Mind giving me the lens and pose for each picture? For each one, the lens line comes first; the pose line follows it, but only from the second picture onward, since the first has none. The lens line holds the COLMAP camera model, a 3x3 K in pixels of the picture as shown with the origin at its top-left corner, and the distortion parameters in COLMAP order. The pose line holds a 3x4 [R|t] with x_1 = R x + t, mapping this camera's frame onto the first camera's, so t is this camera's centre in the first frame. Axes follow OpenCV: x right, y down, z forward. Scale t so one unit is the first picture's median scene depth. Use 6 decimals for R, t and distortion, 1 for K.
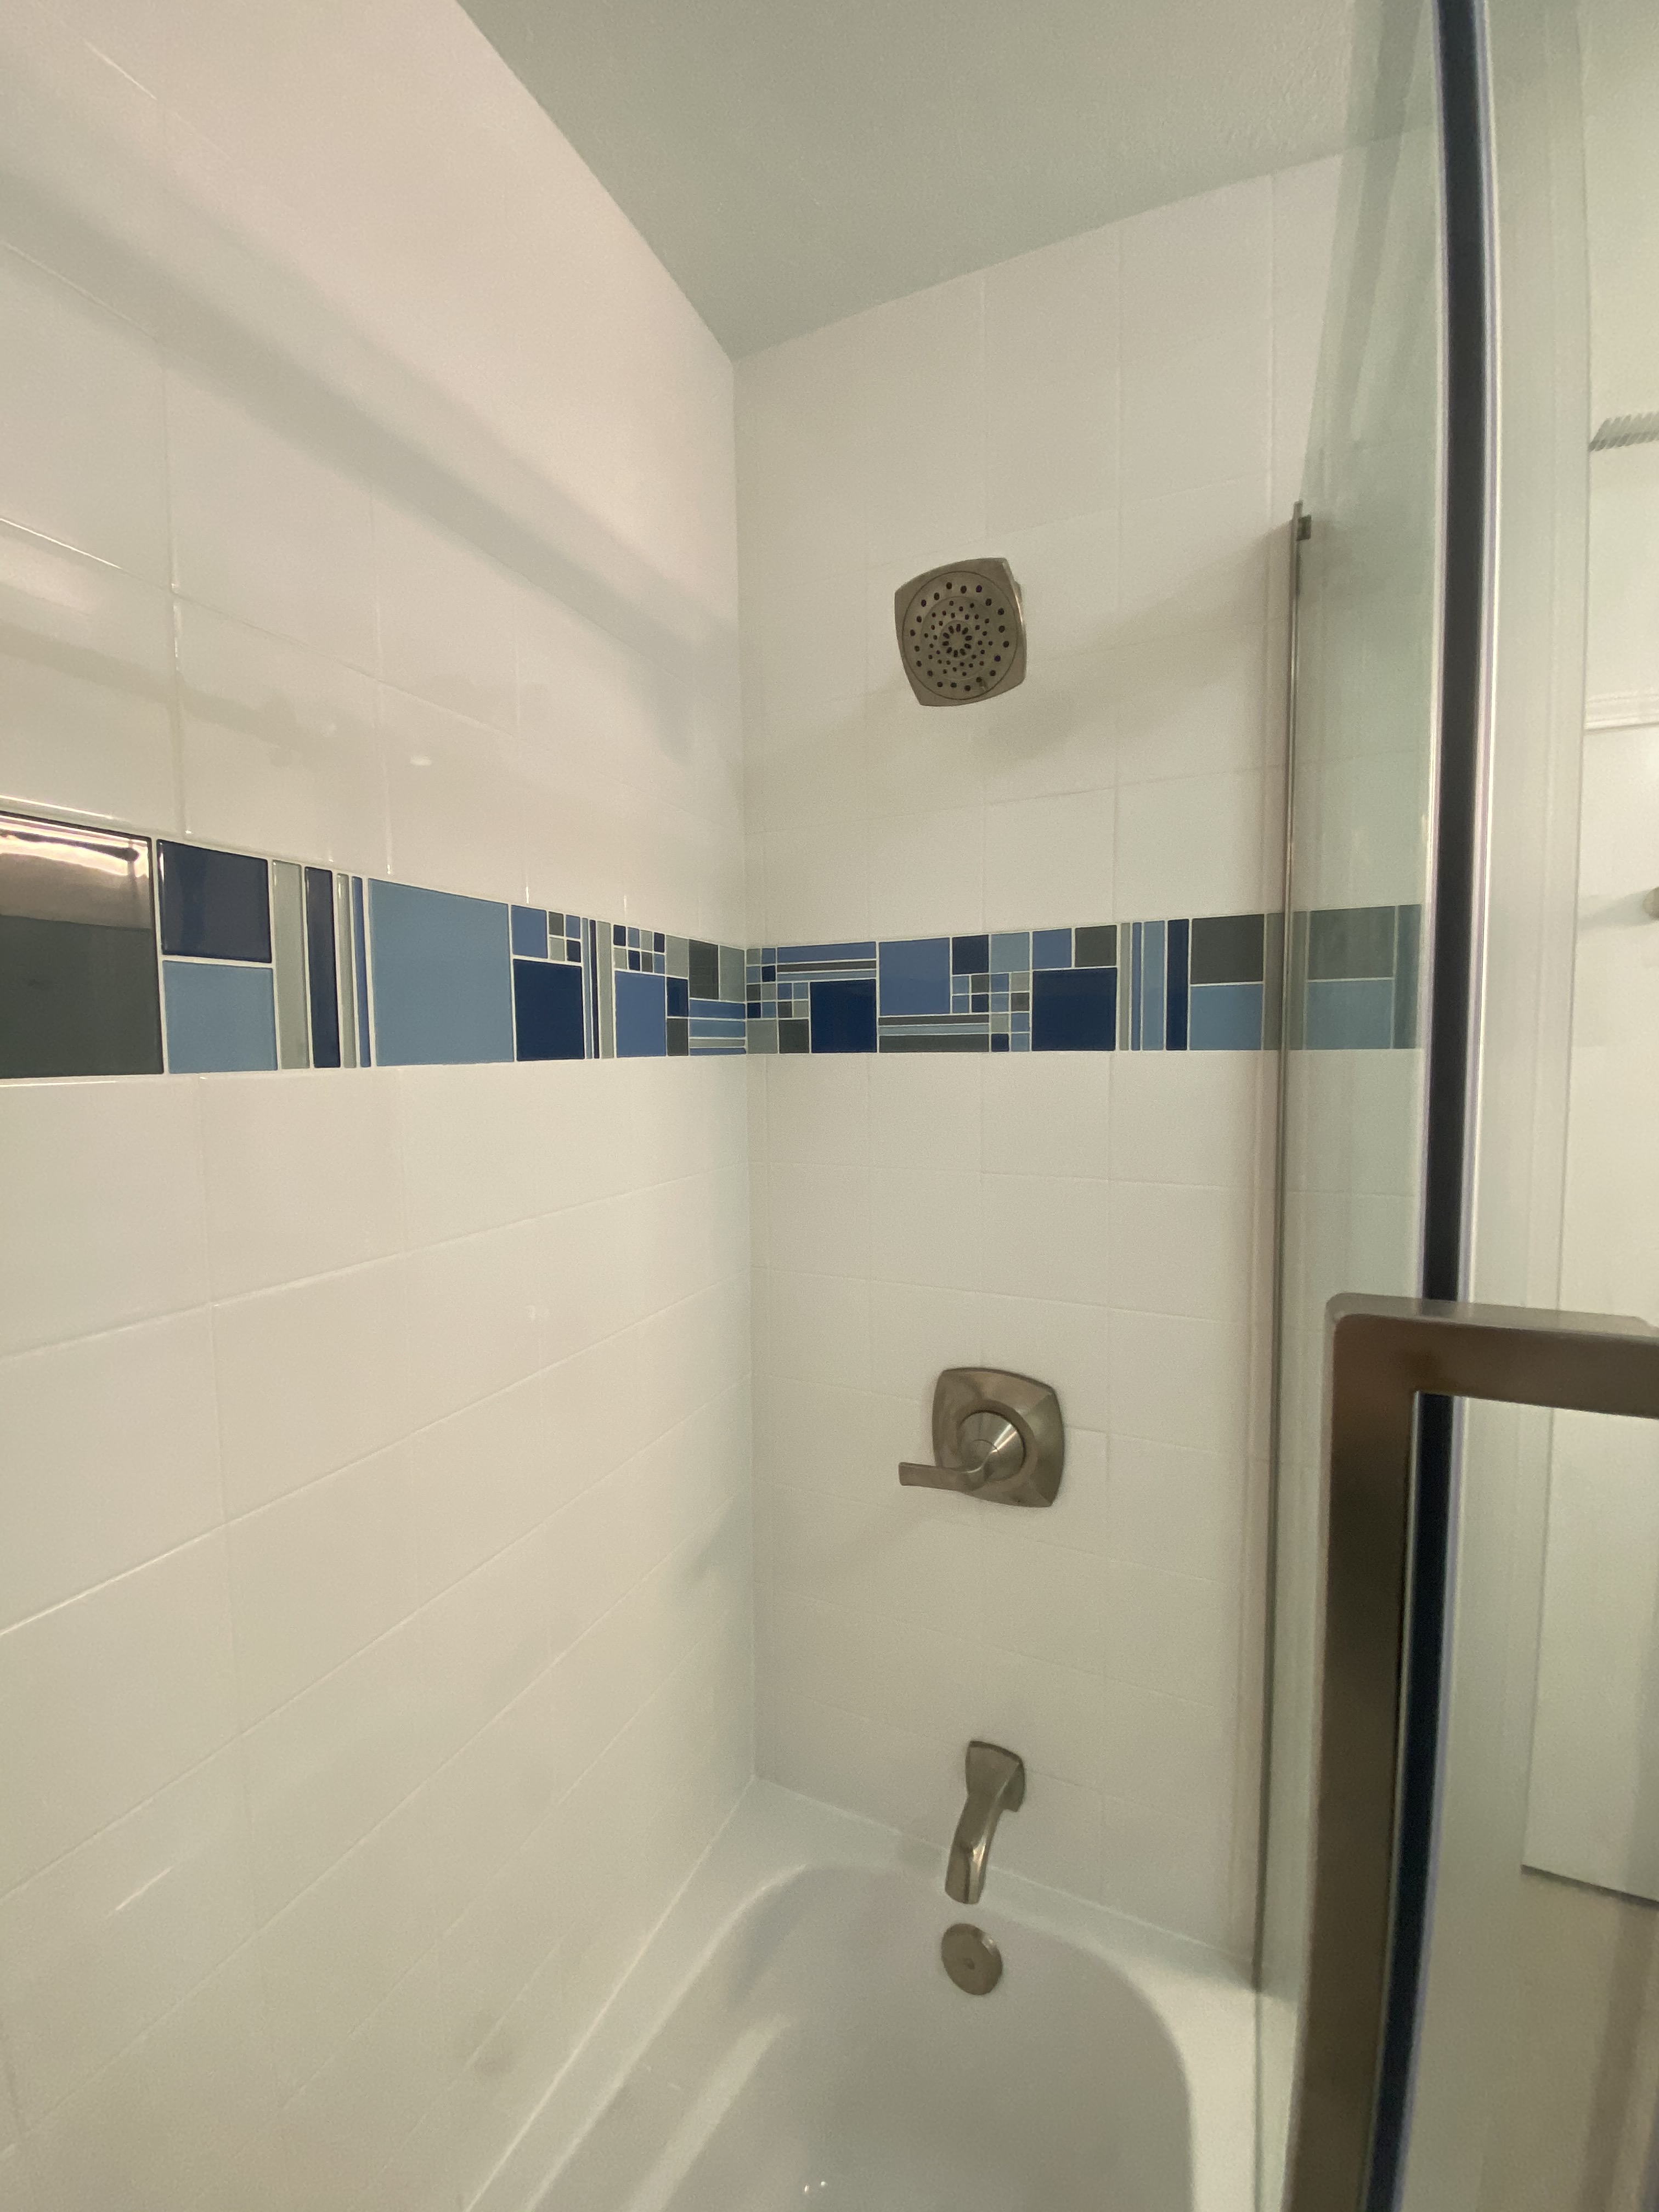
lens RADIAL K [[871.8, 0, 835.2], [0, 871.8, 1105.3], [0, 0, 1]] dist [0.029507, 0.000022]
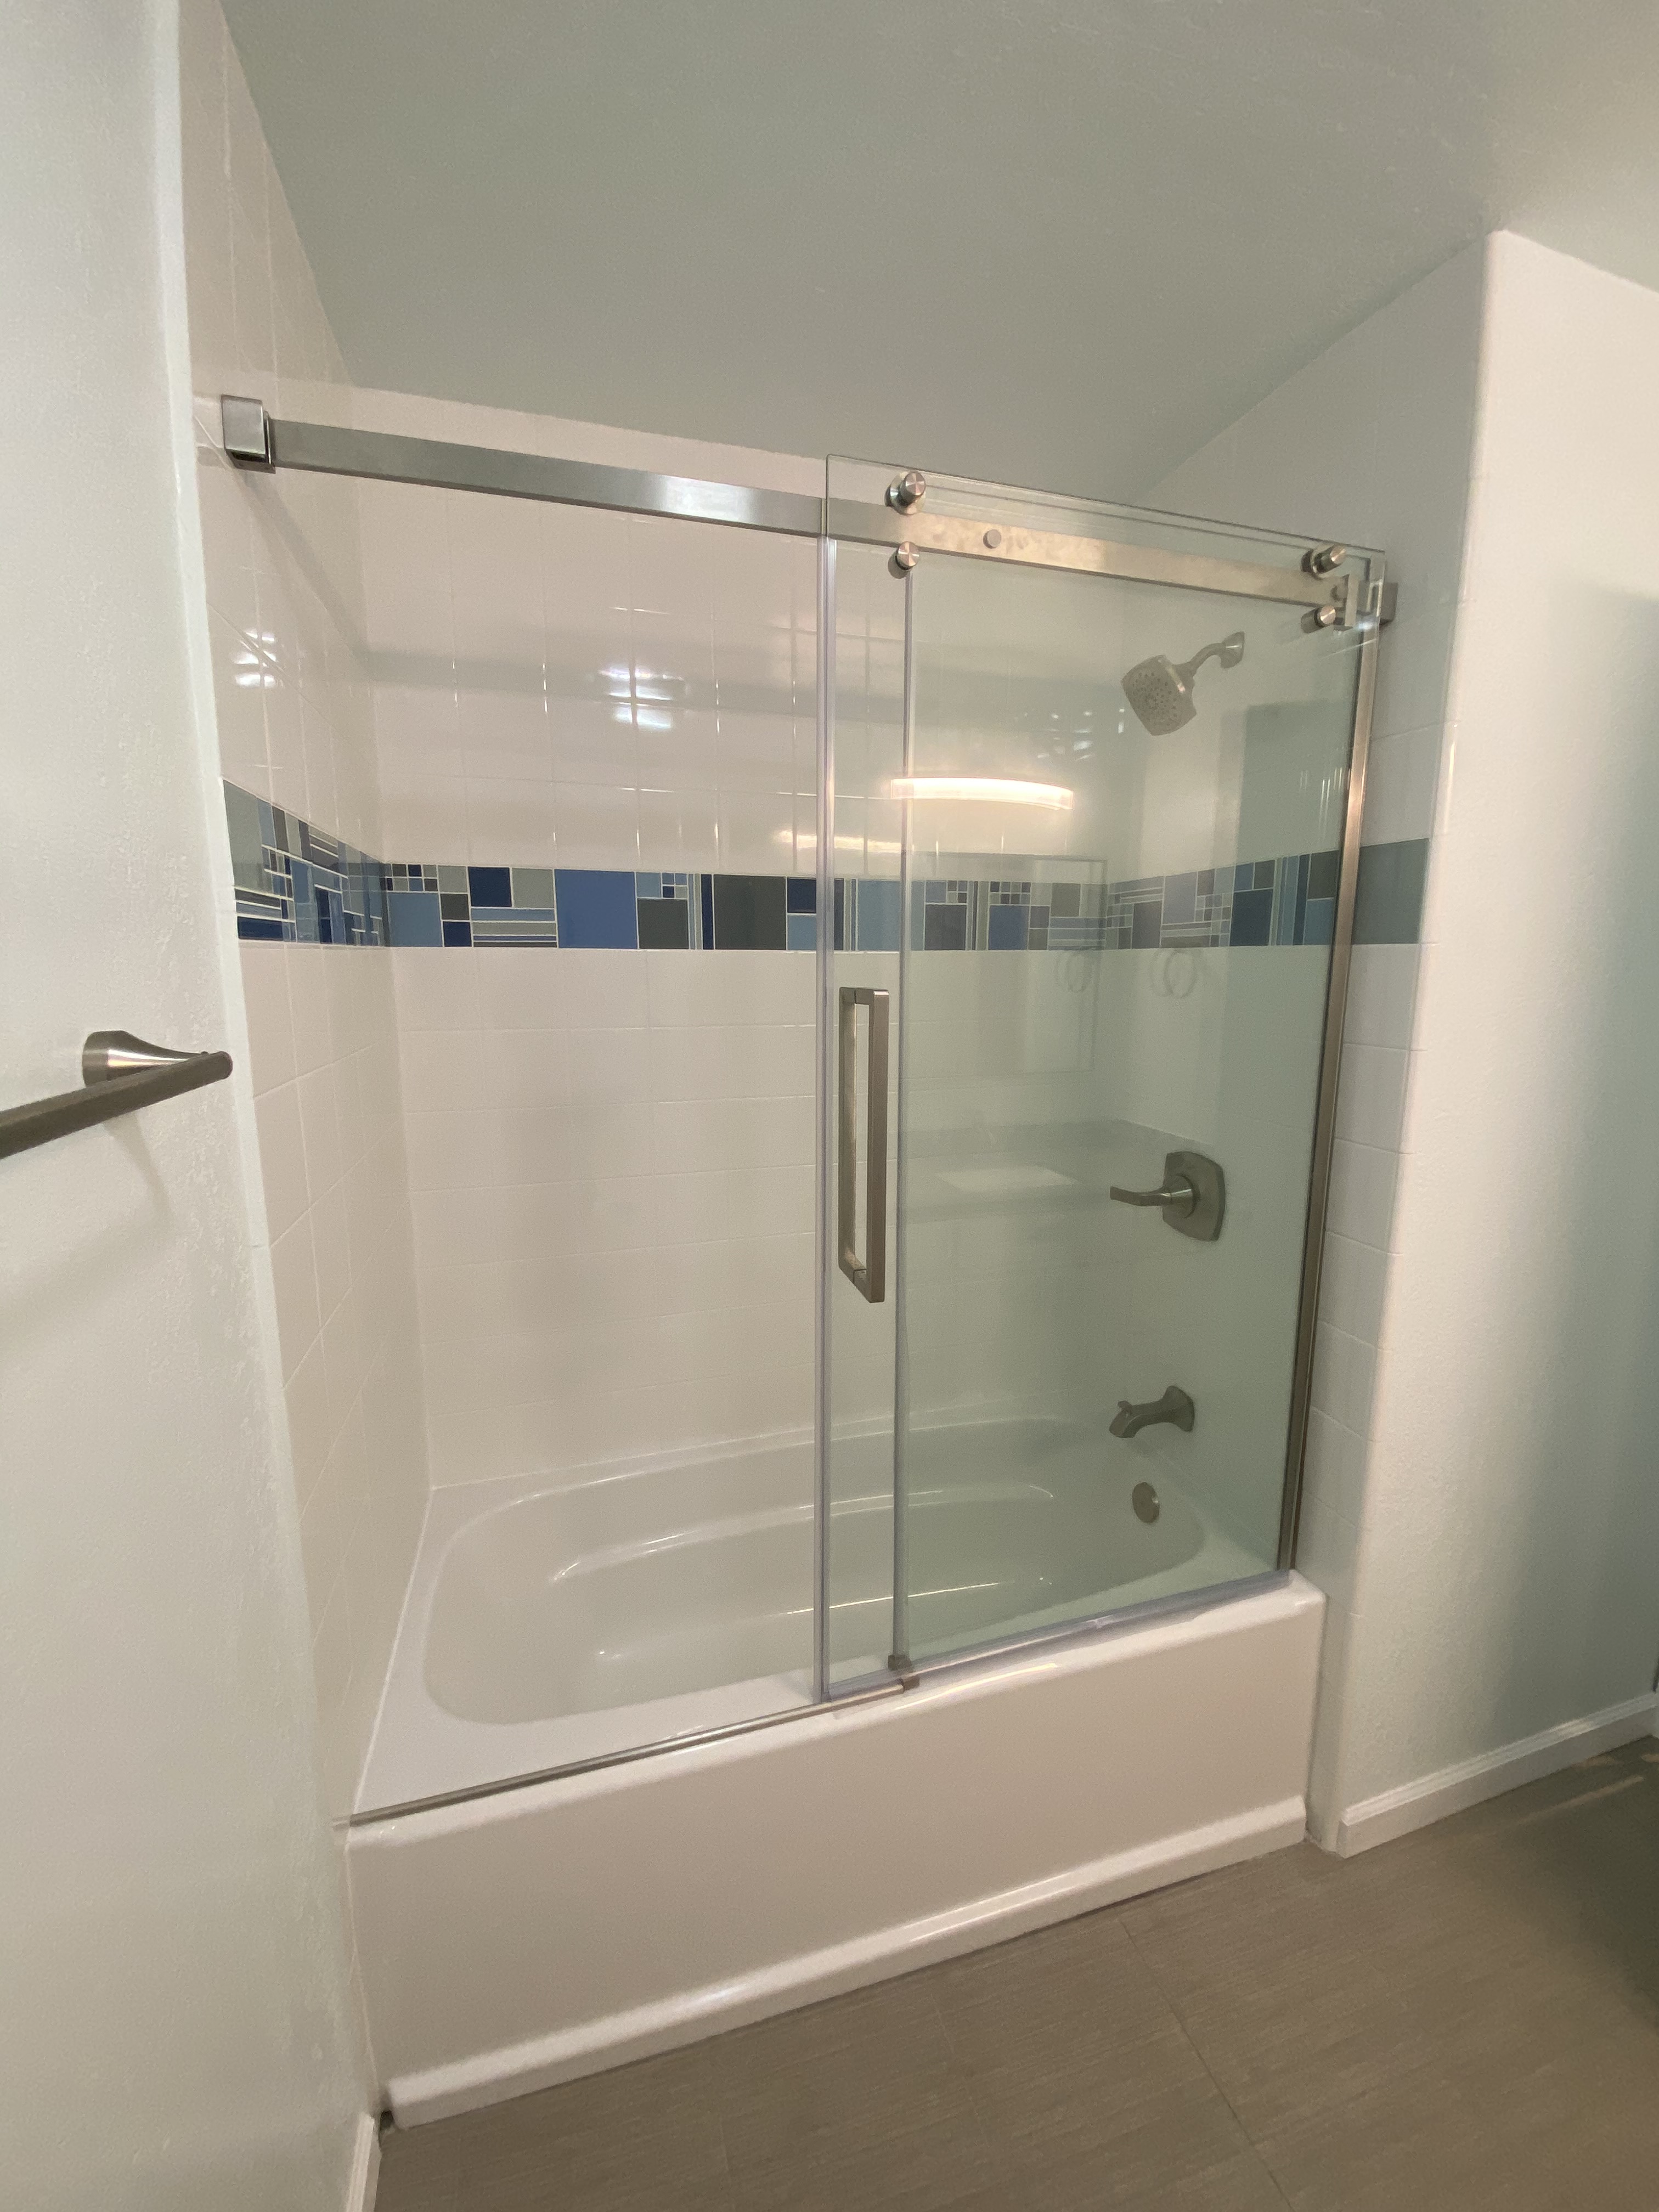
lens RADIAL K [[871.8, 0, 823.5], [0, 871.8, 1100.5], [0, 0, 1]] dist [0.029507, 0.000022]
pose [[0.645786, 0.132340, -0.751962, 0.953855], [-0.058522, 0.990546, 0.124070, 0.054860], [0.761272, -0.036116, 0.647426, -0.532354]]
